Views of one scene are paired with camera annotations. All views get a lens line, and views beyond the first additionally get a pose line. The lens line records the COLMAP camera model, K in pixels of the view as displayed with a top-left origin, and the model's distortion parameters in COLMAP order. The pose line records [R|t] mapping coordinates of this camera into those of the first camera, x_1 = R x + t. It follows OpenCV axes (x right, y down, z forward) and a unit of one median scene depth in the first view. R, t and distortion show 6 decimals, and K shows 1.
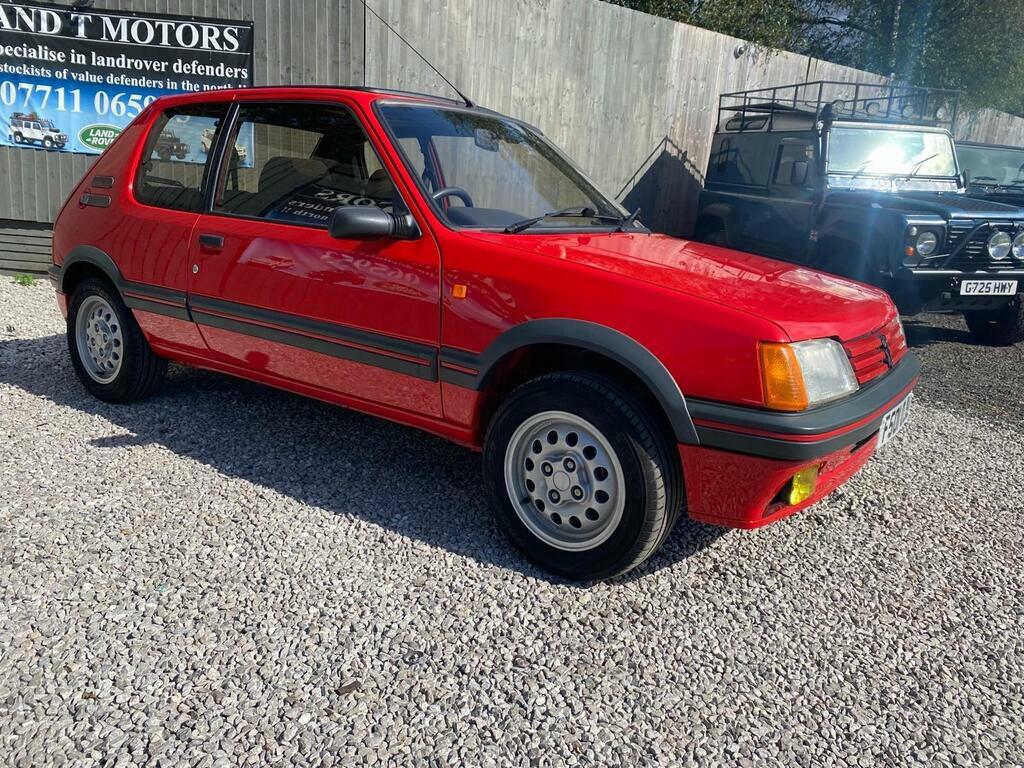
lens RADIAL K [[794.6, 0, 513.5], [0, 794.6, 369.8], [0, 0, 1]] dist [0.005079, 0.004032]
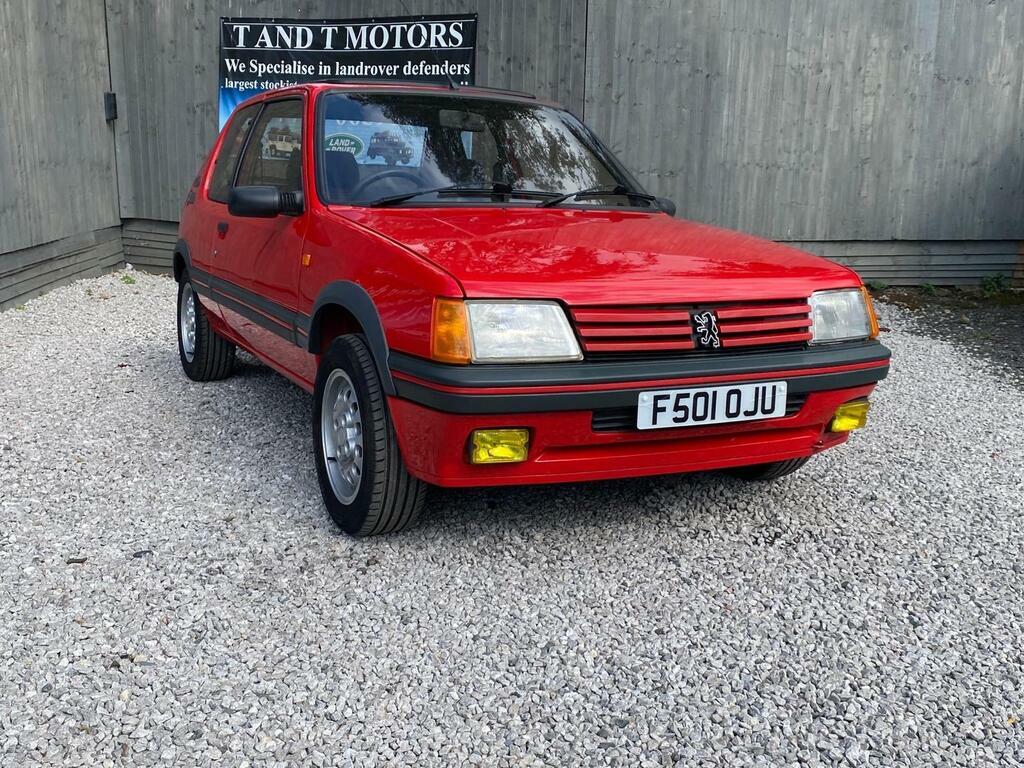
lens RADIAL K [[1043.6, 0, 487.1], [0, 1043.6, 361.9], [0, 0, 1]] dist [0.075809, -0.170954]
pose [[0.876932, 0.042252, -0.478753, 0.291119], [-0.076006, 0.995785, -0.051338, 0.032394], [0.474566, 0.081408, 0.876447, -0.042267]]
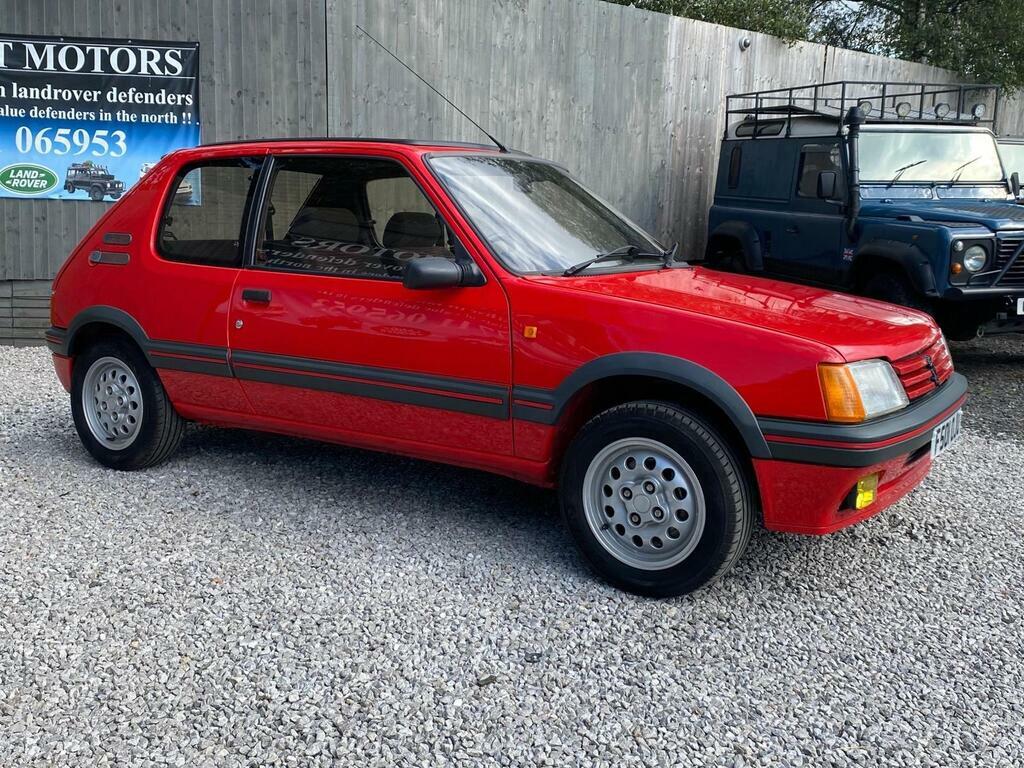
lens RADIAL K [[1043.6, 0, 487.1], [0, 1043.6, 361.9], [0, 0, 1]] dist [0.075809, -0.170954]
pose [[0.998513, -0.046701, 0.028103, -0.058473], [0.048648, 0.996136, -0.073125, 0.014002], [-0.024580, 0.074384, 0.996927, -0.137597]]
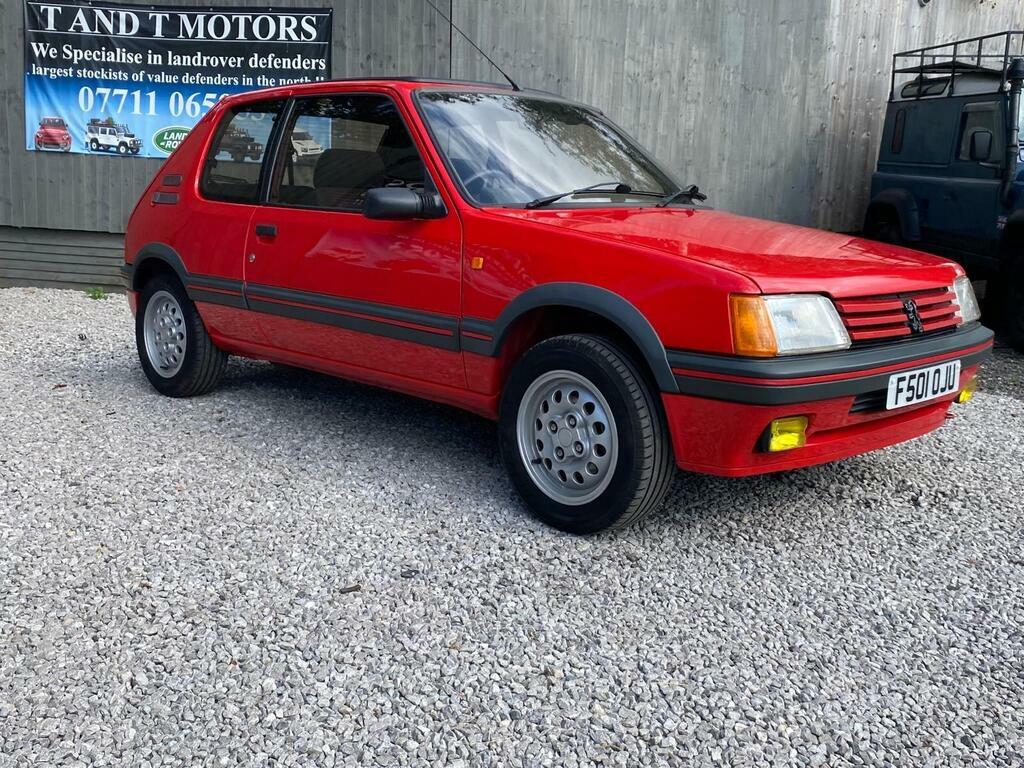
lens RADIAL K [[1043.6, 0, 487.1], [0, 1043.6, 361.9], [0, 0, 1]] dist [0.075809, -0.170954]
pose [[0.982364, -0.004588, -0.186921, 0.071623], [-0.007121, 0.998056, -0.061923, 0.041570], [0.186842, 0.062162, 0.980421, -0.125268]]
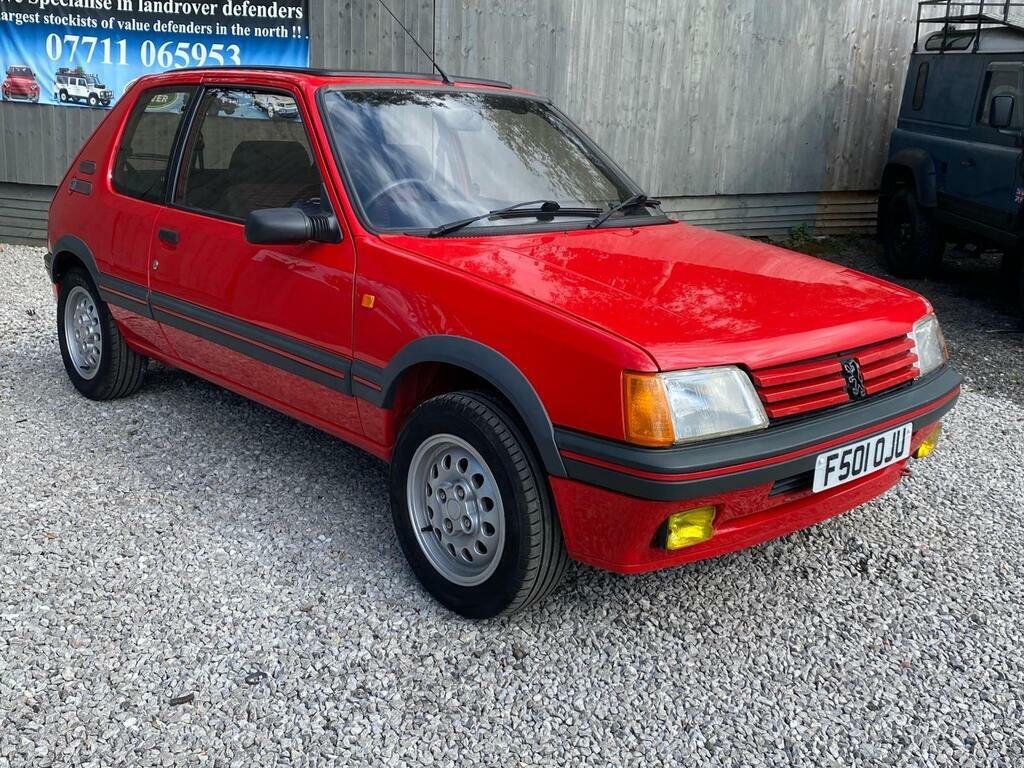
lens RADIAL K [[1047.8, 0, 495.1], [0, 1047.8, 356.6], [0, 0, 1]] dist [0.027747, -0.043692]
pose [[0.976531, 0.024970, -0.213923, 0.120403], [-0.023909, 0.999686, 0.007548, -0.016289], [0.214045, -0.002256, 0.976821, -0.061847]]
